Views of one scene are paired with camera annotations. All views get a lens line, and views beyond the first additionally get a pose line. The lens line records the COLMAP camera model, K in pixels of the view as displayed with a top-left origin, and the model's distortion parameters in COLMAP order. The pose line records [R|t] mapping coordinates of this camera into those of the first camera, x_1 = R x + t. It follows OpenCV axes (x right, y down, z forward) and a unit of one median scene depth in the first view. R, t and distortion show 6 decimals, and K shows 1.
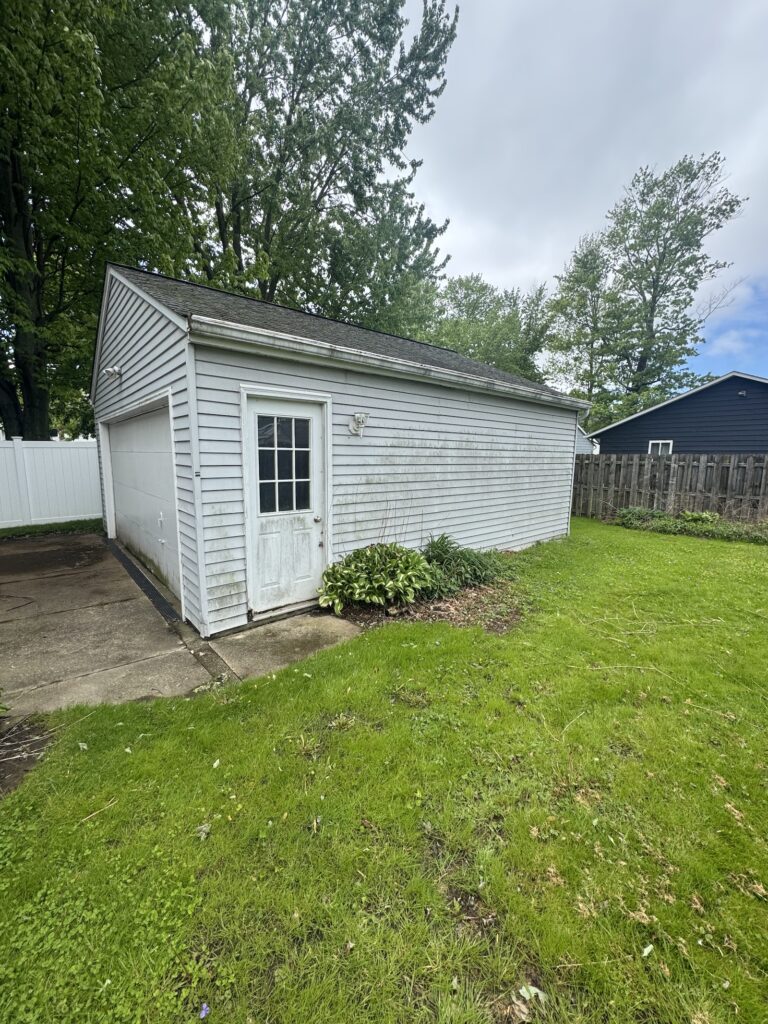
lens RADIAL K [[410.8, 0, 381.3], [0, 410.8, 512.1], [0, 0, 1]] dist [0.011040, -0.024078]
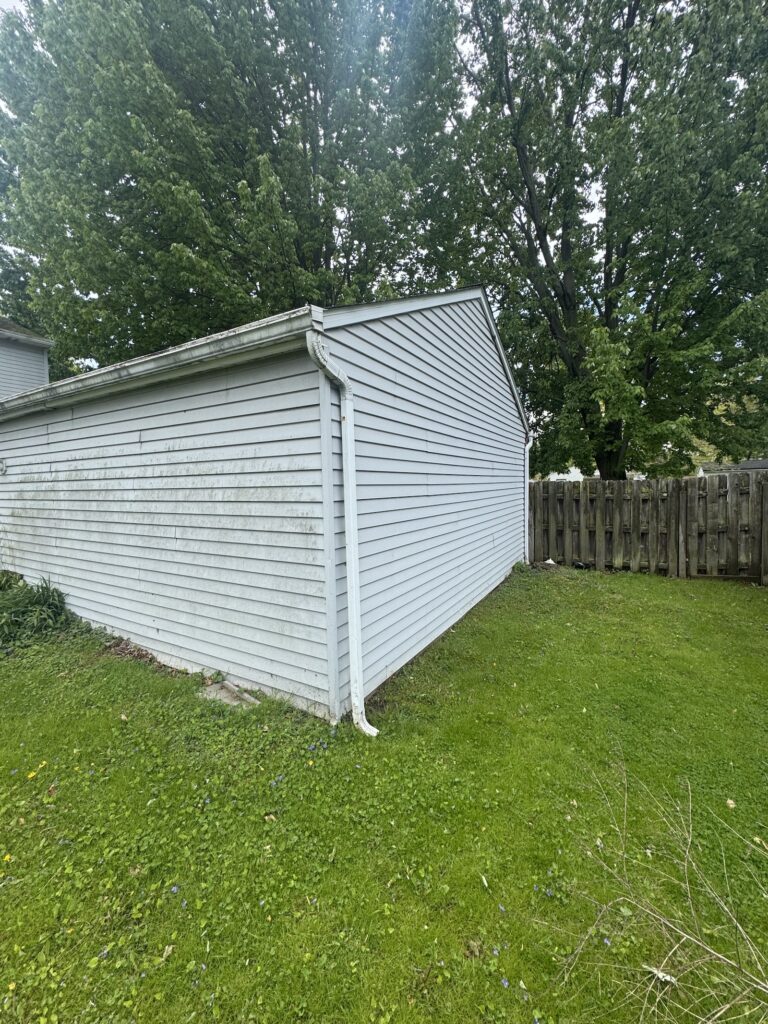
lens RADIAL K [[406.8, 0, 384.0], [0, 406.8, 512.0], [0, 0, 1]] dist [-0.002744, 0.000237]
pose [[0.325891, 0.043708, -0.944396, 1.480370], [-0.110810, 0.993811, 0.007757, -0.220893], [0.938891, 0.102120, 0.328717, 1.740140]]
